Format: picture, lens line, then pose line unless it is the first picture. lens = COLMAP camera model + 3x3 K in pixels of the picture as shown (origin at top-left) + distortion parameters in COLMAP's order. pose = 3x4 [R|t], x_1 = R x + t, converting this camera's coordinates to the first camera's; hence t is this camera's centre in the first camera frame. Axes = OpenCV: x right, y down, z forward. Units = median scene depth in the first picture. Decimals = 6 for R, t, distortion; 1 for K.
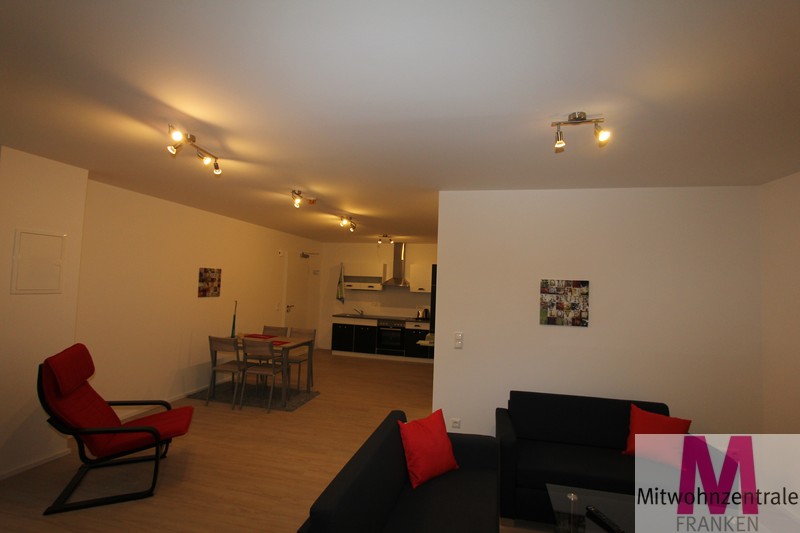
lens RADIAL K [[370.4, 0, 400.0], [0, 370.4, 266.5], [0, 0, 1]] dist [-0.012792, 0.000014]
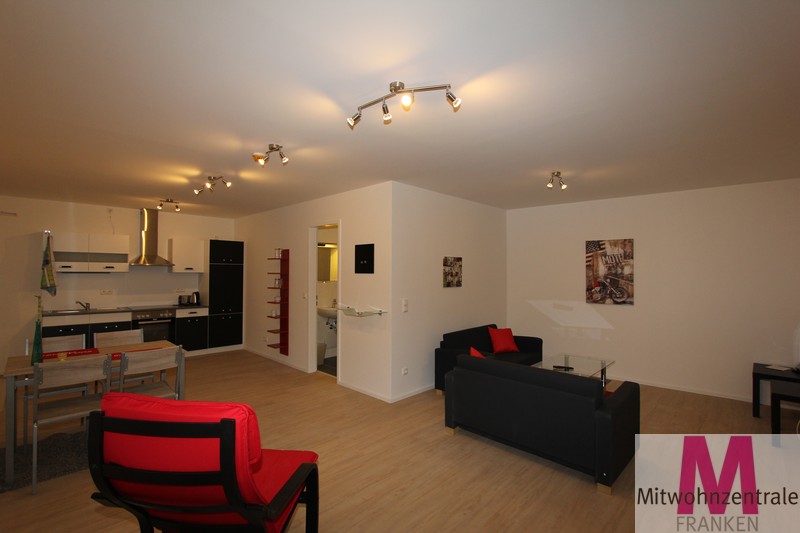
lens RADIAL K [[370.4, 0, 400.0], [0, 370.4, 266.5], [0, 0, 1]] dist [-0.012792, 0.000014]
pose [[0.512020, -0.019782, 0.858746, -0.935346], [-0.028988, 0.998767, 0.040291, 0.019432], [-0.858484, -0.045523, 0.510815, 0.390107]]
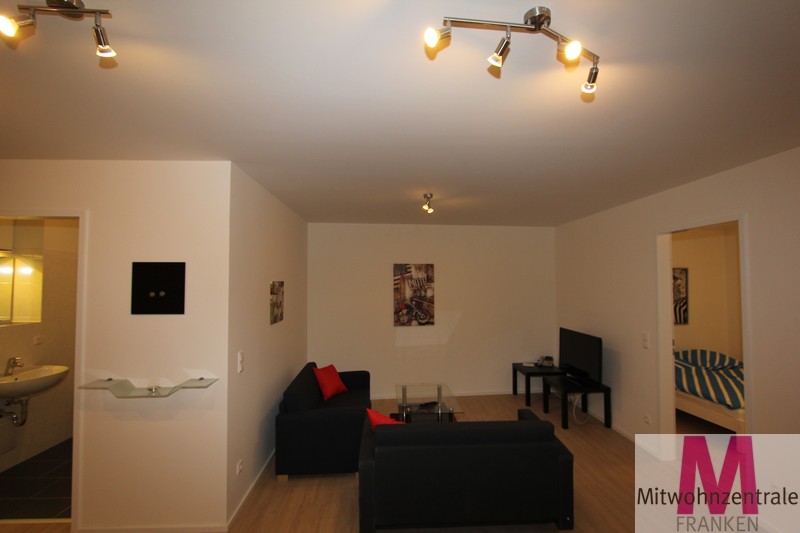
lens RADIAL K [[370.4, 0, 400.0], [0, 370.4, 266.5], [0, 0, 1]] dist [-0.012792, 0.000014]
pose [[-0.289353, 0.004300, 0.957213, -0.701730], [-0.055645, 0.998223, -0.021305, -0.004533], [-0.955604, -0.059429, -0.288599, 0.931151]]
